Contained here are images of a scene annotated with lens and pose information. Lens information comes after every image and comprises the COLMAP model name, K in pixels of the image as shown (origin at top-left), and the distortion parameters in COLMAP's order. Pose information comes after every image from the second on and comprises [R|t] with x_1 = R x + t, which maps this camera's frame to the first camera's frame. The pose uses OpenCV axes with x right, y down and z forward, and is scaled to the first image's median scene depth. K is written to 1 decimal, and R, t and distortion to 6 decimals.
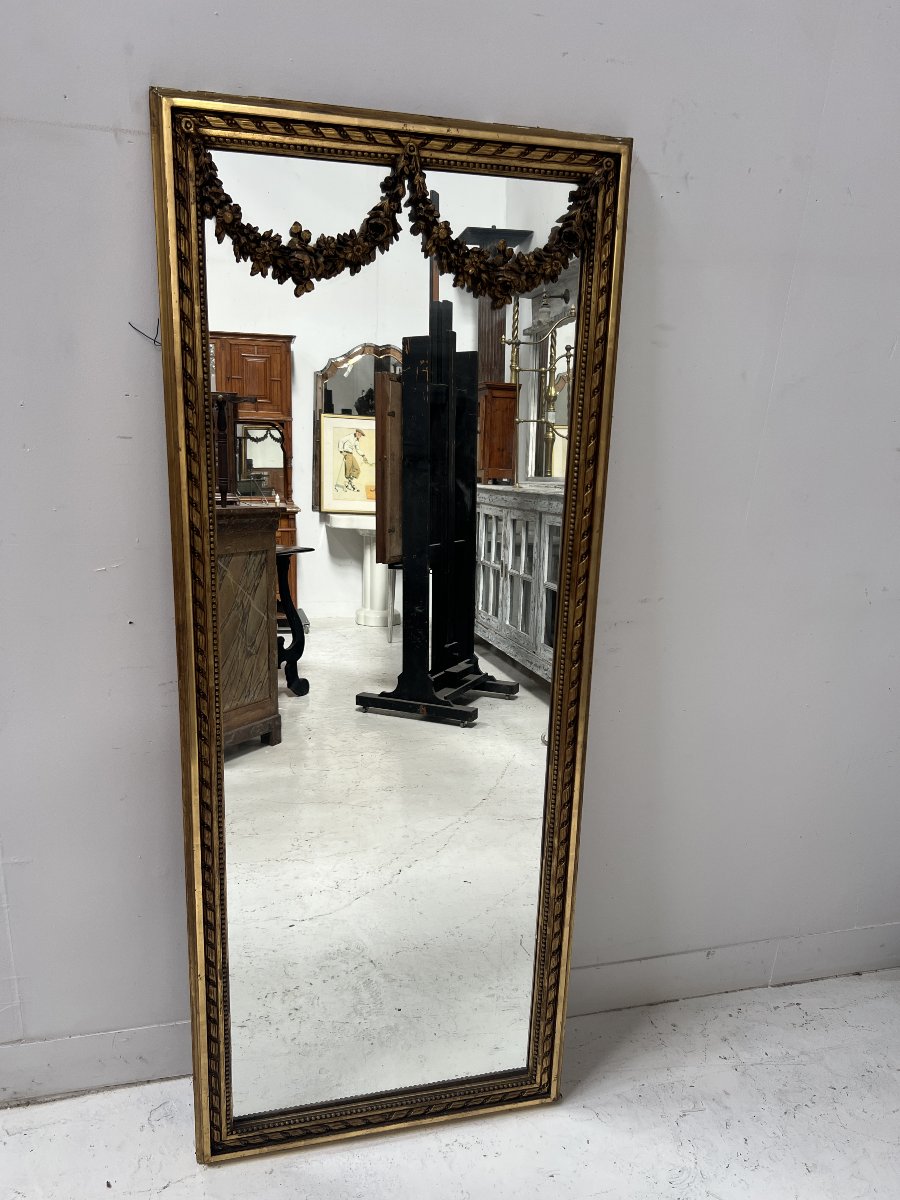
lens RADIAL K [[922.8, 0, 445.2], [0, 922.8, 604.1], [0, 0, 1]] dist [0.023554, -0.002398]
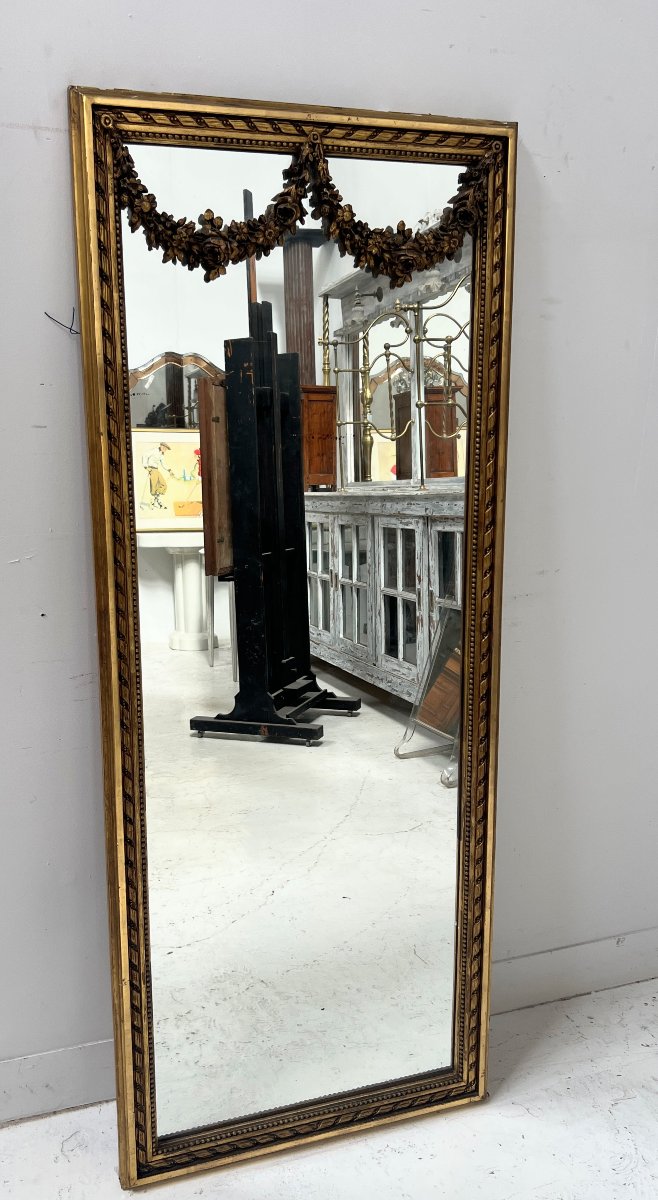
lens RADIAL K [[1009.5, 0, 284.2], [0, 1009.5, 573.7], [0, 0, 1]] dist [0.023208, -0.001636]
pose [[0.997184, -0.052594, 0.053465, -0.131249], [0.055868, 0.996529, -0.061709, 0.053839], [-0.050034, 0.064522, 0.996661, -0.082078]]
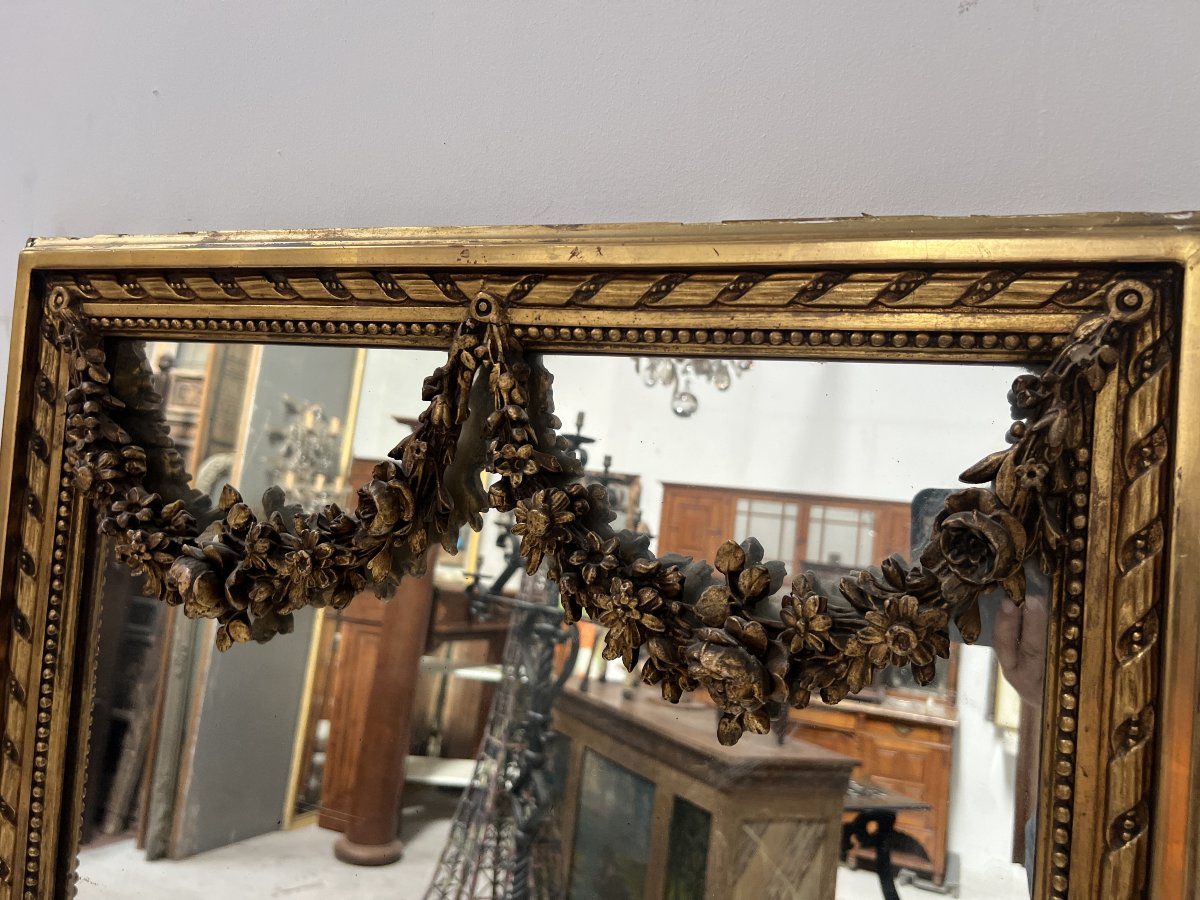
lens RADIAL K [[884.1, 0, 621.0], [0, 884.1, 464.0], [0, 0, 1]] dist [0.063186, -0.107392]
pose [[0.831662, 0.012935, -0.555131, 0.174347], [-0.189233, 0.946488, -0.261443, -0.290360], [0.522043, 0.322481, 0.789606, 0.640418]]
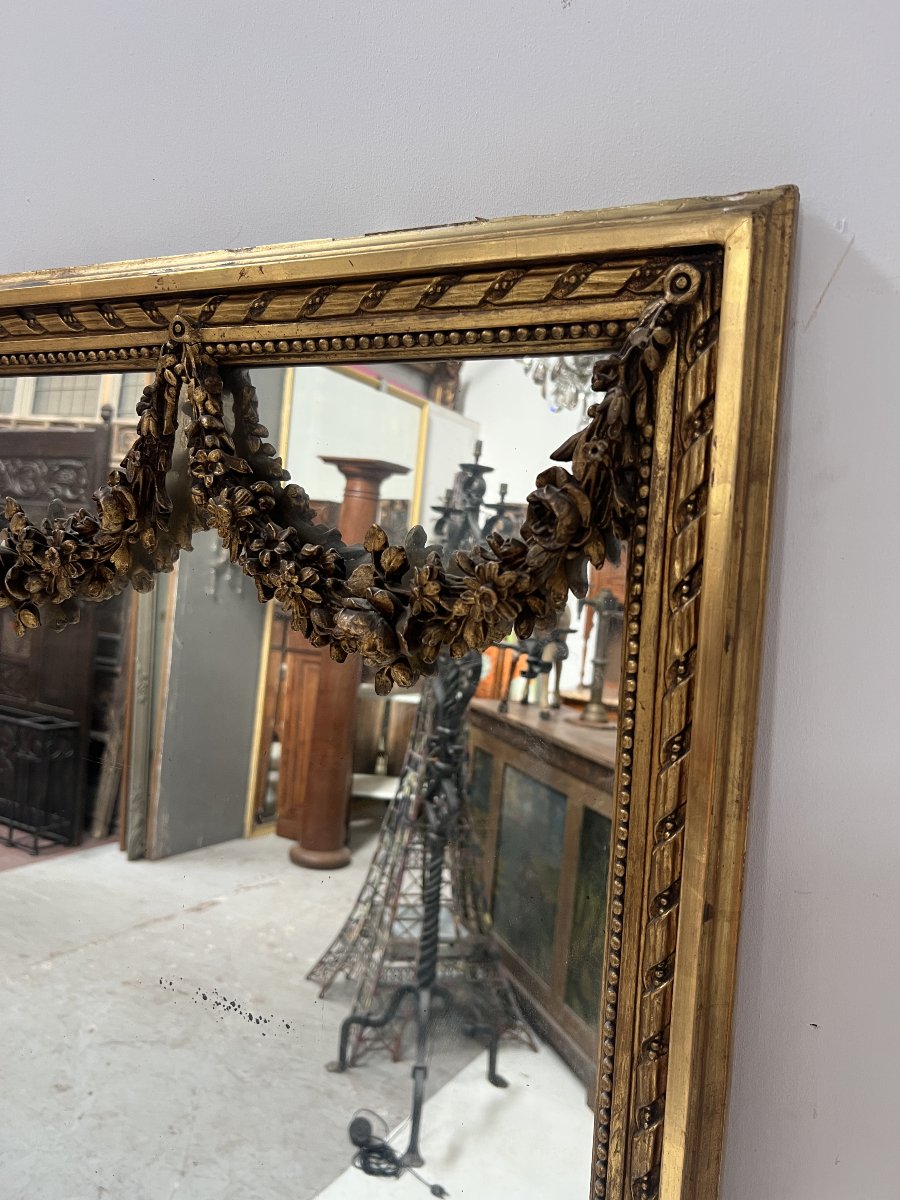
lens RADIAL K [[884.1, 0, 447.6], [0, 884.1, 623.5], [0, 0, 1]] dist [0.063186, -0.107392]
pose [[0.749850, 0.075989, -0.657229, 0.279709], [-0.185989, 0.977533, -0.099178, -0.284526], [0.634927, 0.196606, 0.747137, 0.667215]]
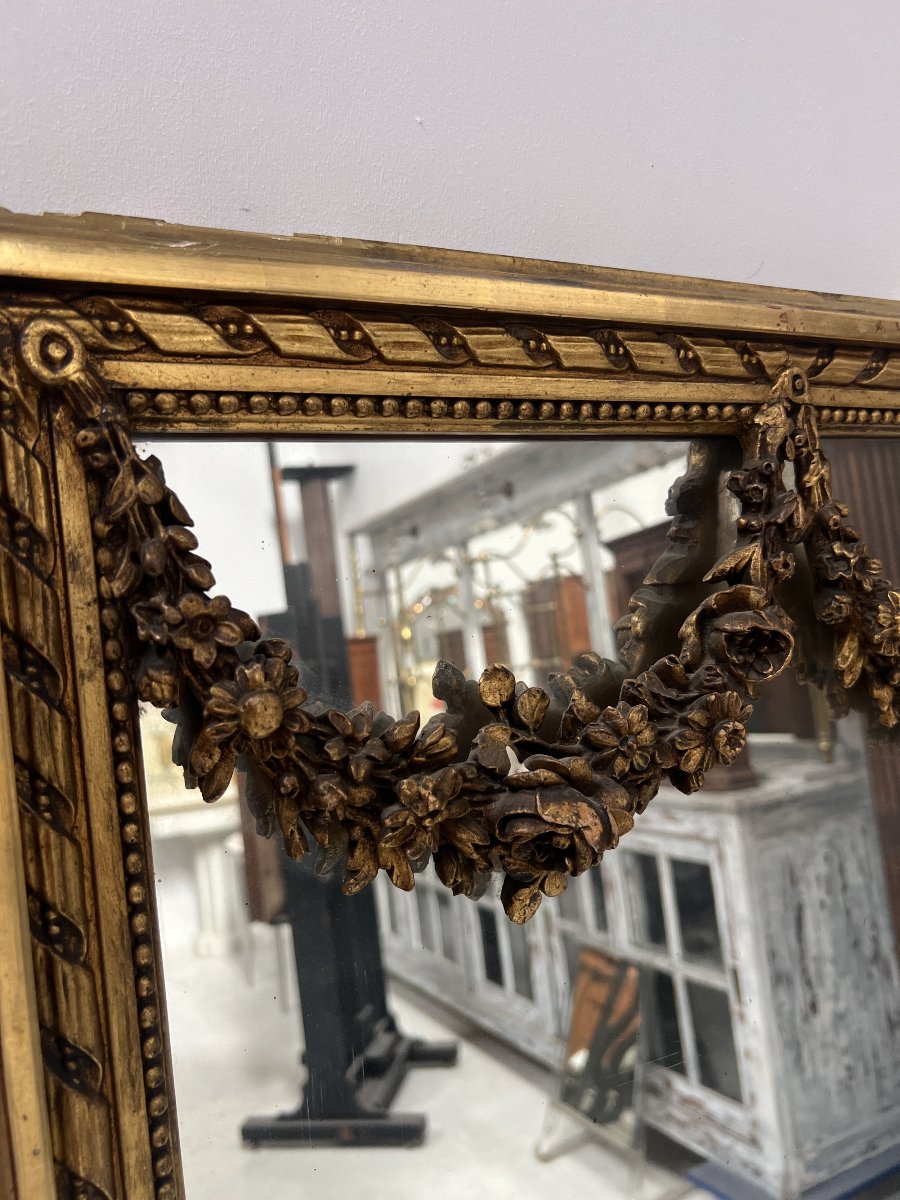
lens RADIAL K [[922.8, 0, 445.2], [0, 922.8, 604.1], [0, 0, 1]] dist [0.023554, -0.002398]
pose [[0.962867, -0.118363, 0.242648, -0.195574], [0.167244, 0.967054, -0.191926, -0.316631], [-0.211937, 0.225380, 0.950940, 0.622181]]
